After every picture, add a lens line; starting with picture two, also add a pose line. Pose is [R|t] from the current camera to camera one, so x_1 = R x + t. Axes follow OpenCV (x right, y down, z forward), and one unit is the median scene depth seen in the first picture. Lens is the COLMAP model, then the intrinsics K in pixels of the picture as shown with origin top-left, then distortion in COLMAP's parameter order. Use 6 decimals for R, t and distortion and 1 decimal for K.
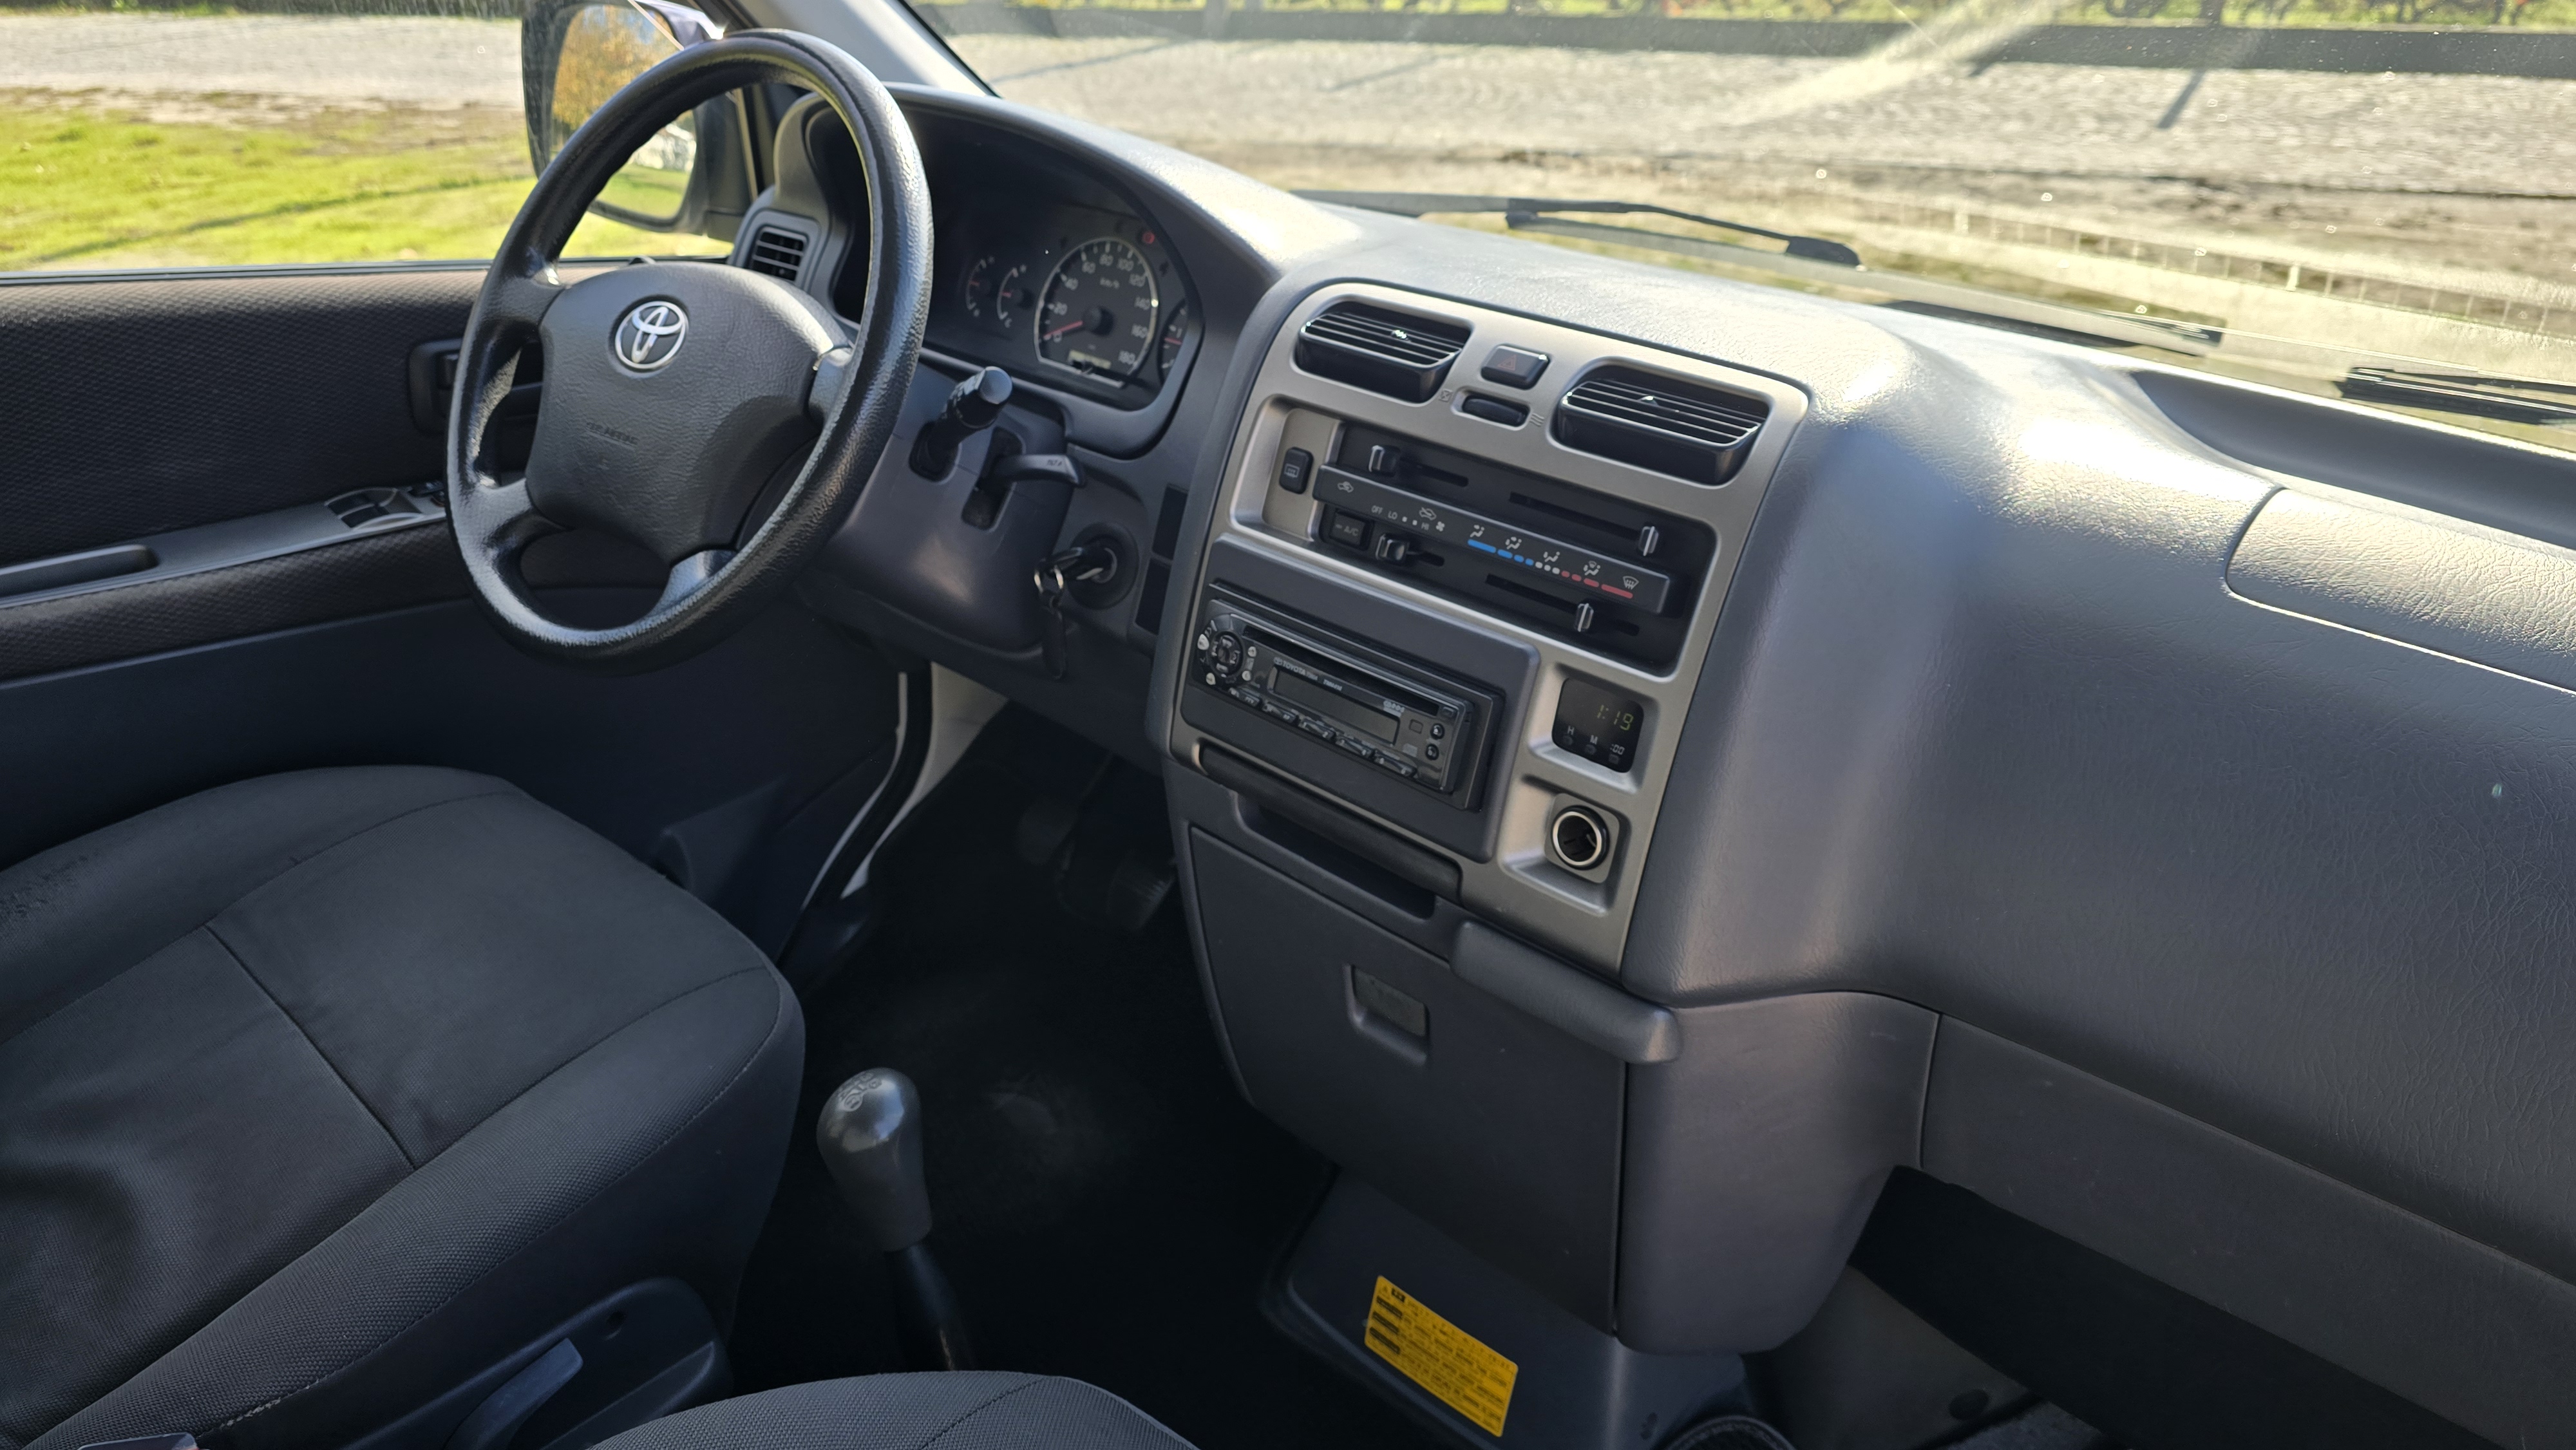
lens RADIAL K [[1718.3, 0, 1246.3], [0, 1718.3, 623.6], [0, 0, 1]] dist [0.036778, -0.028975]
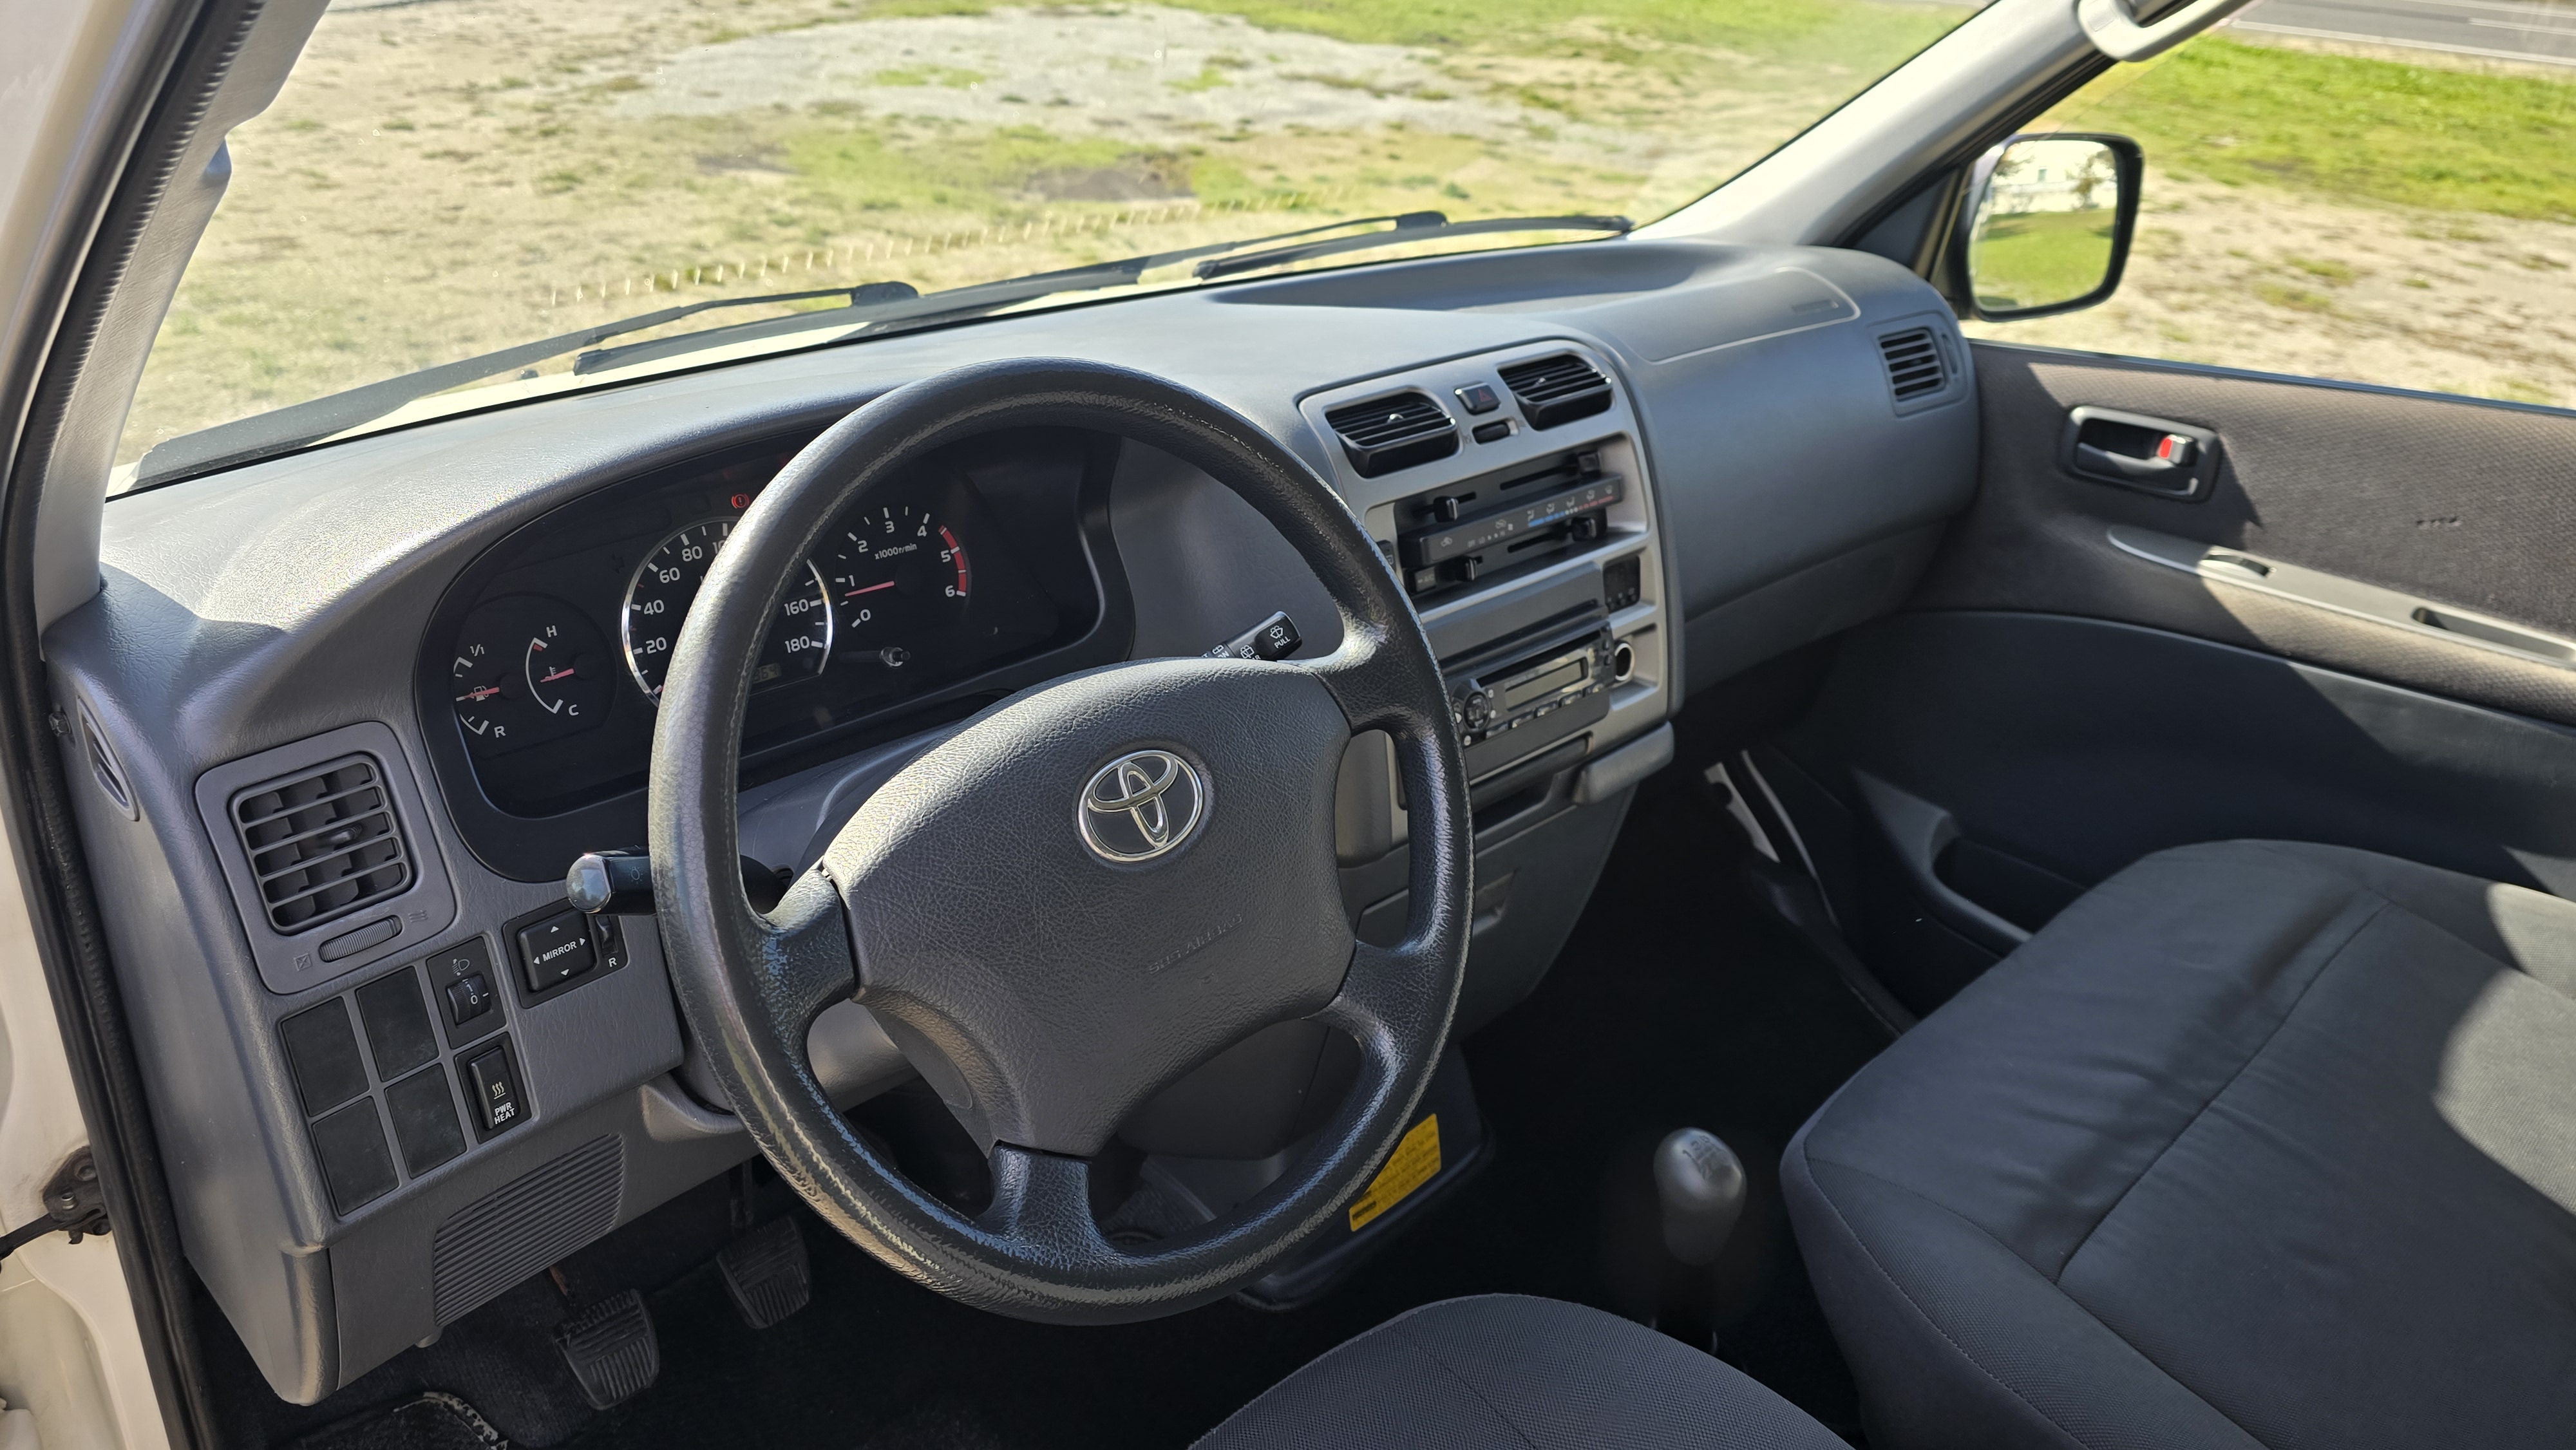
lens RADIAL K [[1718.3, 0, 1246.3], [0, 1718.3, 623.6], [0, 0, 1]] dist [0.036778, -0.028975]
pose [[0.090609, -0.443539, 0.891663, -1.026163], [0.371629, 0.845730, 0.382926, -0.529731], [-0.923949, 0.296672, 0.241463, 0.828337]]
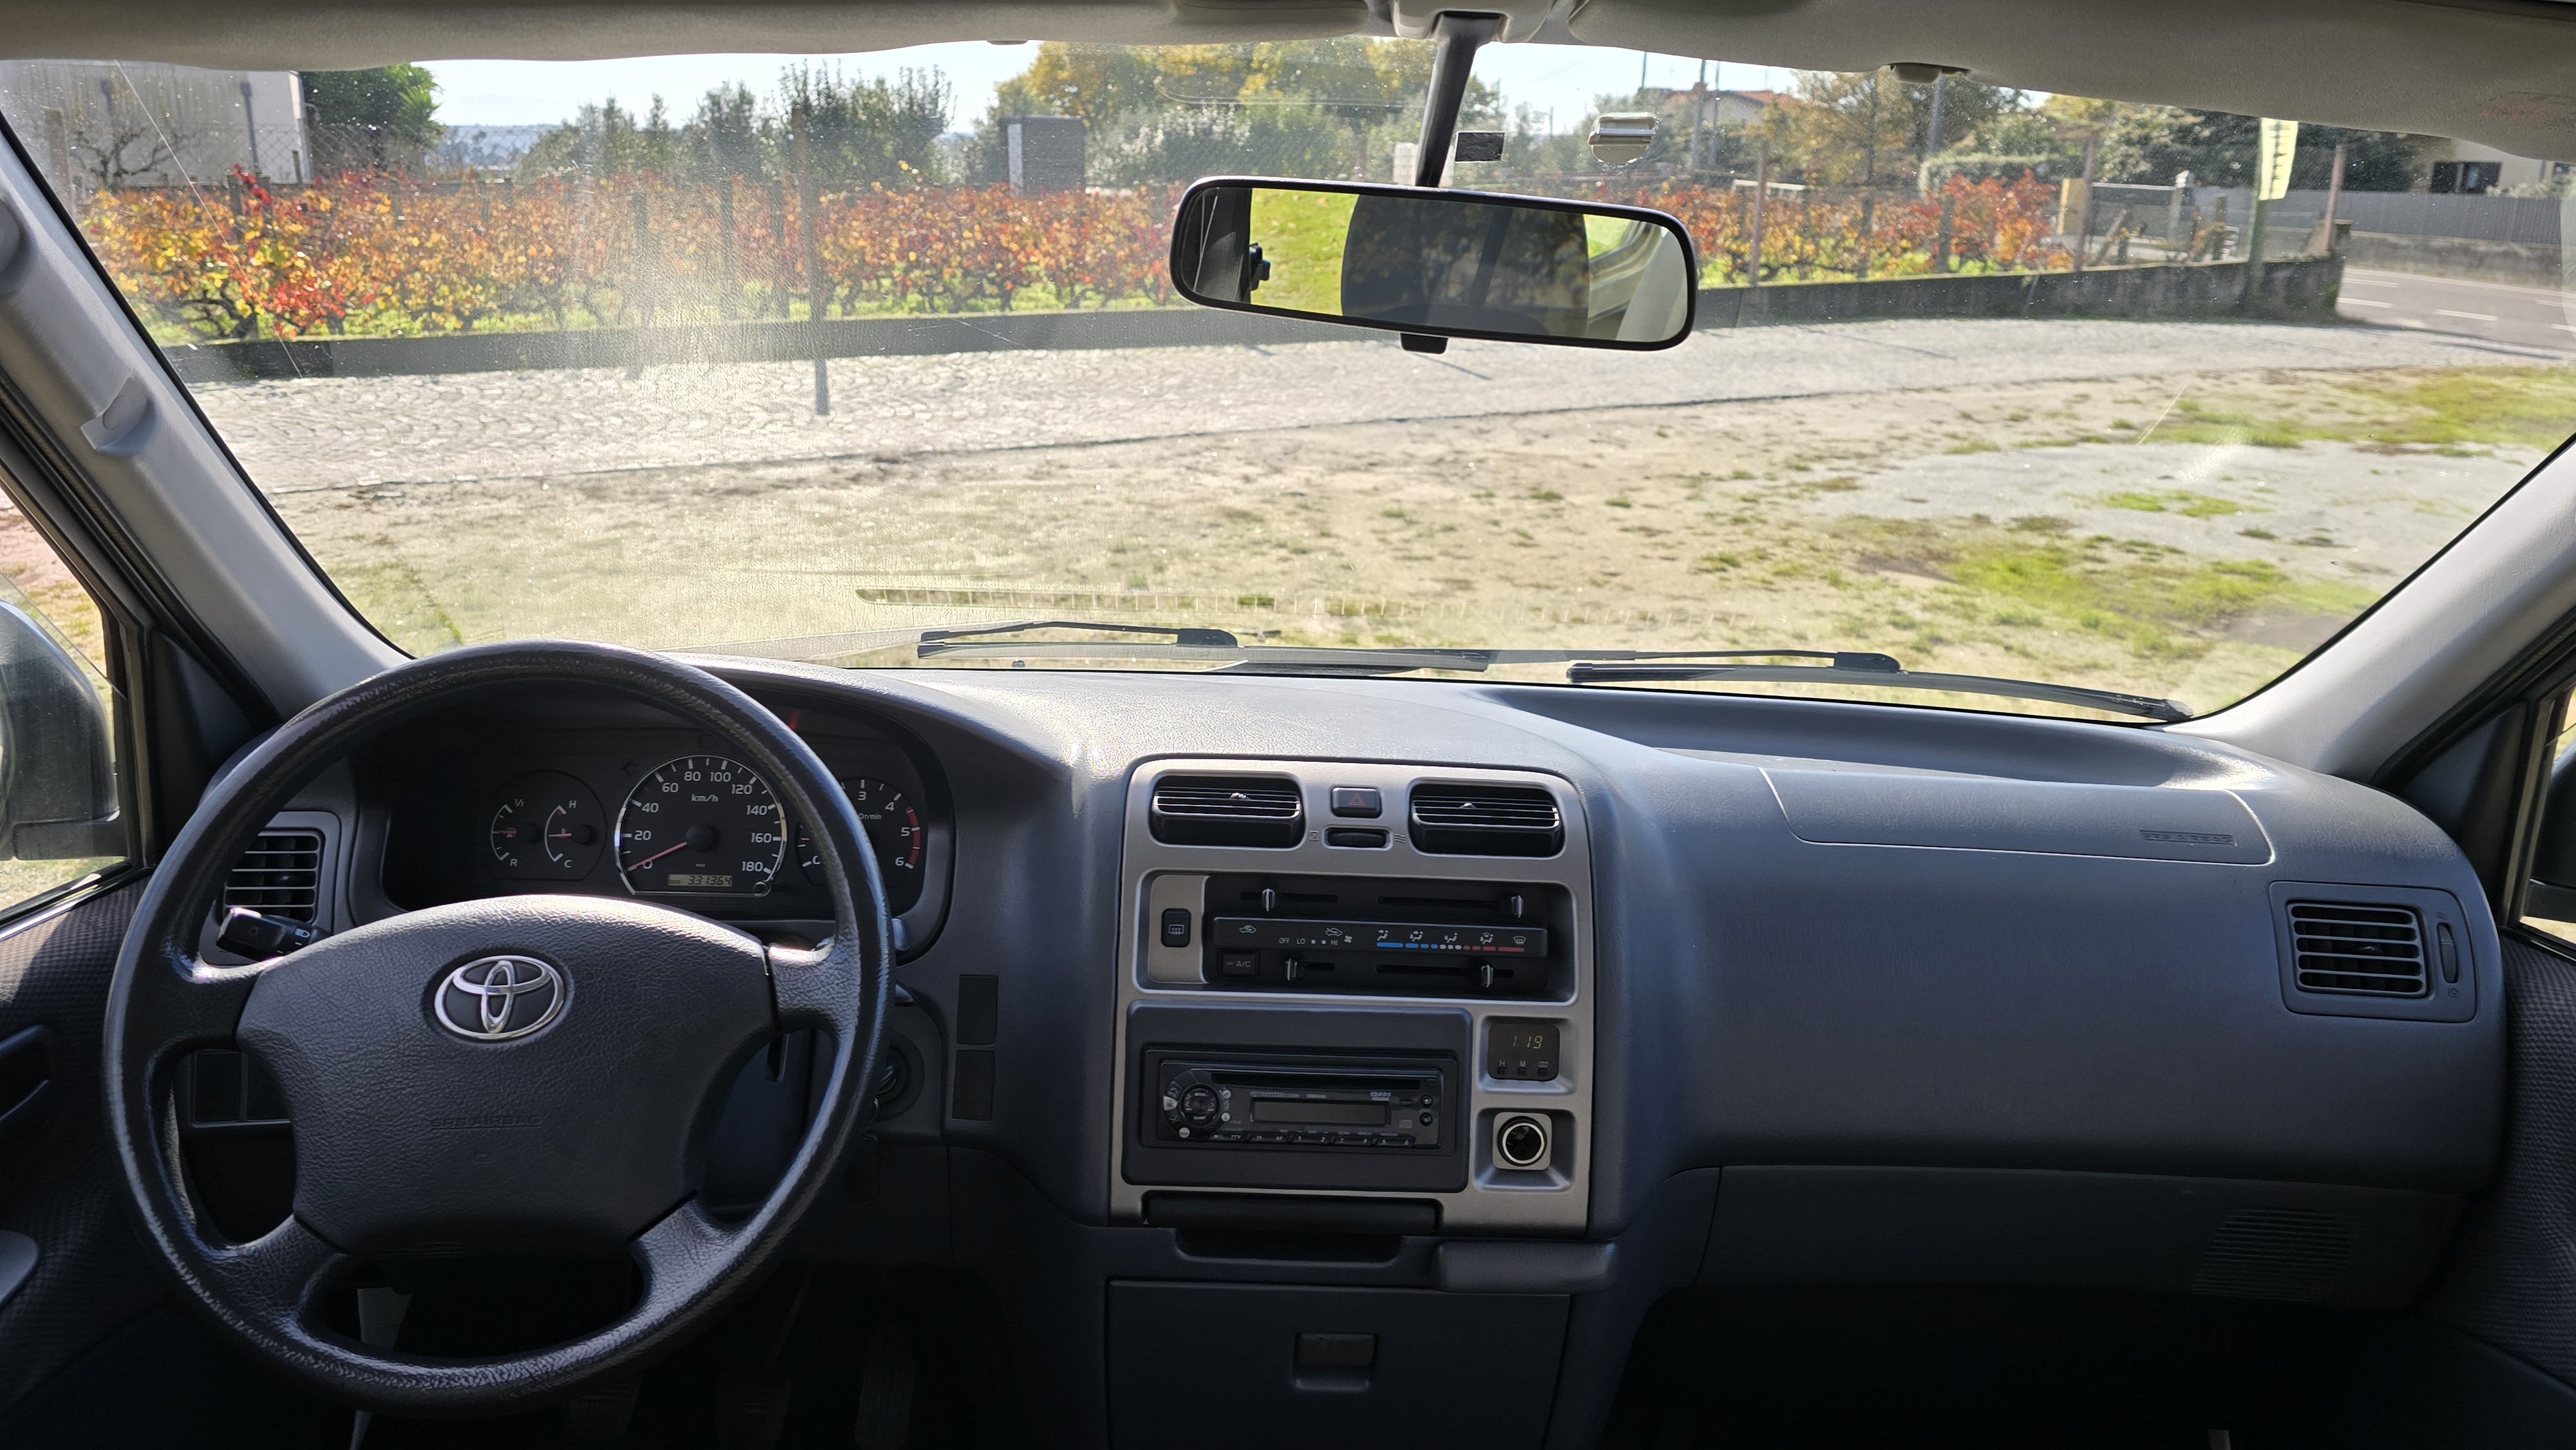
lens RADIAL K [[1718.3, 0, 1246.3], [0, 1718.3, 623.6], [0, 0, 1]] dist [0.036778, -0.028975]
pose [[0.727891, -0.172348, 0.663680, -0.675018], [0.275450, 0.959862, -0.052837, -0.214182], [-0.627935, 0.221270, 0.746148, 0.061515]]
